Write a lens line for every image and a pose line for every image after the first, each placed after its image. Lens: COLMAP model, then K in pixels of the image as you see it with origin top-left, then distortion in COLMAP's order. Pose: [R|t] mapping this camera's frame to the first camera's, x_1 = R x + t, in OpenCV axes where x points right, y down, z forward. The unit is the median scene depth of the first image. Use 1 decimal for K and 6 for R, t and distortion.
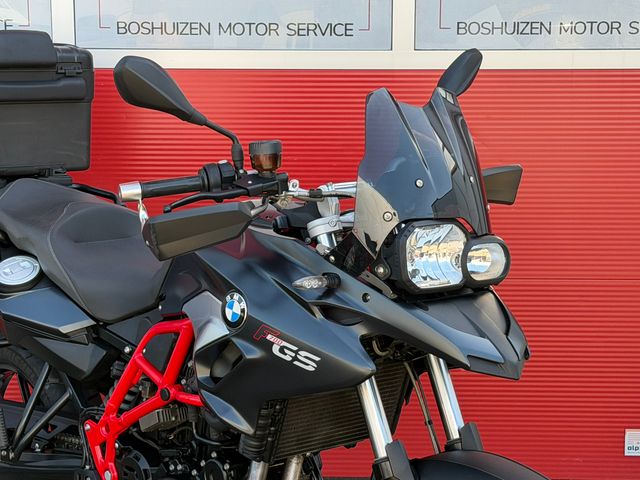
lens RADIAL K [[1483.6, 0, 320.0], [0, 1483.6, 240.0], [0, 0, 1]] dist [0.132101, 0.291422]
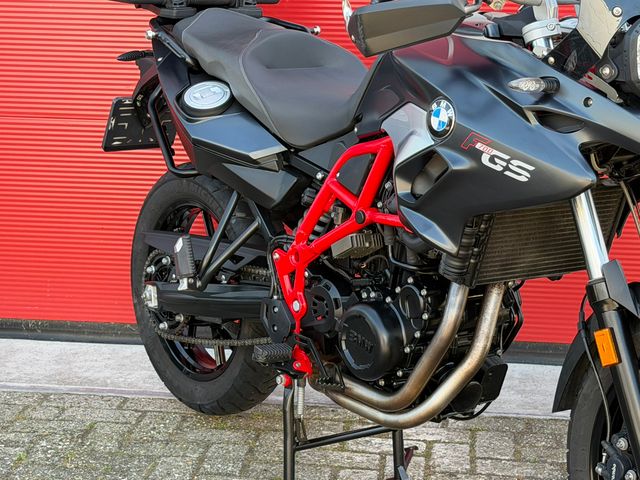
lens RADIAL K [[1483.6, 0, 320.0], [0, 1483.6, 240.0], [0, 0, 1]] dist [0.132101, 0.291422]
pose [[0.993896, 0.033589, -0.105081, -0.028819], [-0.028273, 0.998264, 0.051677, 0.068911], [0.106635, -0.048390, 0.993120, 0.051552]]
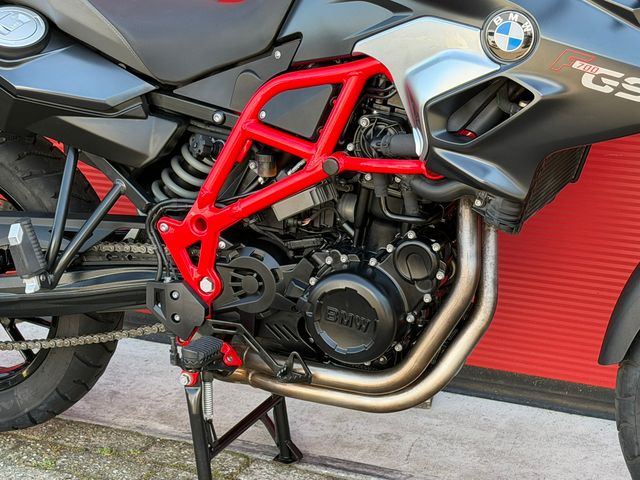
lens RADIAL K [[1483.6, 0, 320.0], [0, 1483.6, 240.0], [0, 0, 1]] dist [0.132101, 0.291422]
pose [[0.915728, -0.145832, 0.374400, -0.389247], [0.084394, 0.980833, 0.175627, 0.007847], [-0.392836, -0.129230, 0.910483, 0.309656]]
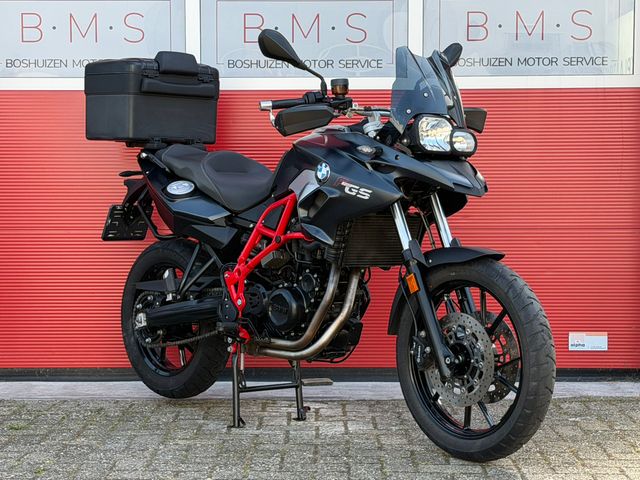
lens RADIAL K [[1483.6, 0, 320.0], [0, 1483.6, 240.0], [0, 0, 1]] dist [0.132101, 0.291422]
pose [[0.999962, -0.004134, -0.007664, -0.042283], [0.003161, 0.992424, -0.122817, 0.308282], [0.008114, 0.122788, 0.992400, -0.673834]]
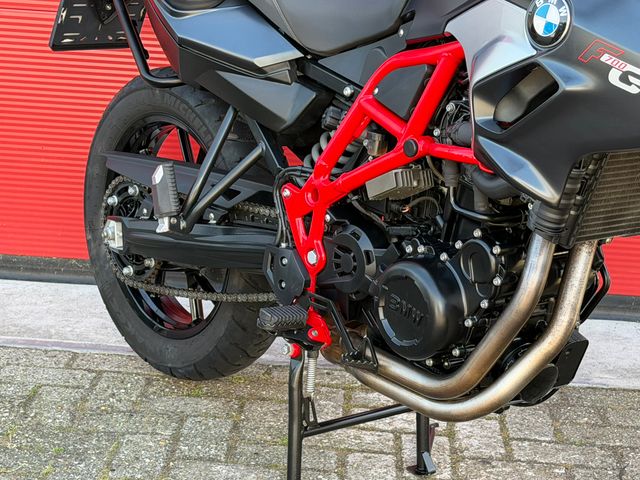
lens RADIAL K [[1483.6, 0, 320.0], [0, 1483.6, 240.0], [0, 0, 1]] dist [0.132101, 0.291422]
pose [[0.997464, 0.059322, -0.039317, -0.115249], [-0.054602, 0.992224, 0.111852, 0.068501], [0.045647, -0.109421, 0.992947, 0.268701]]
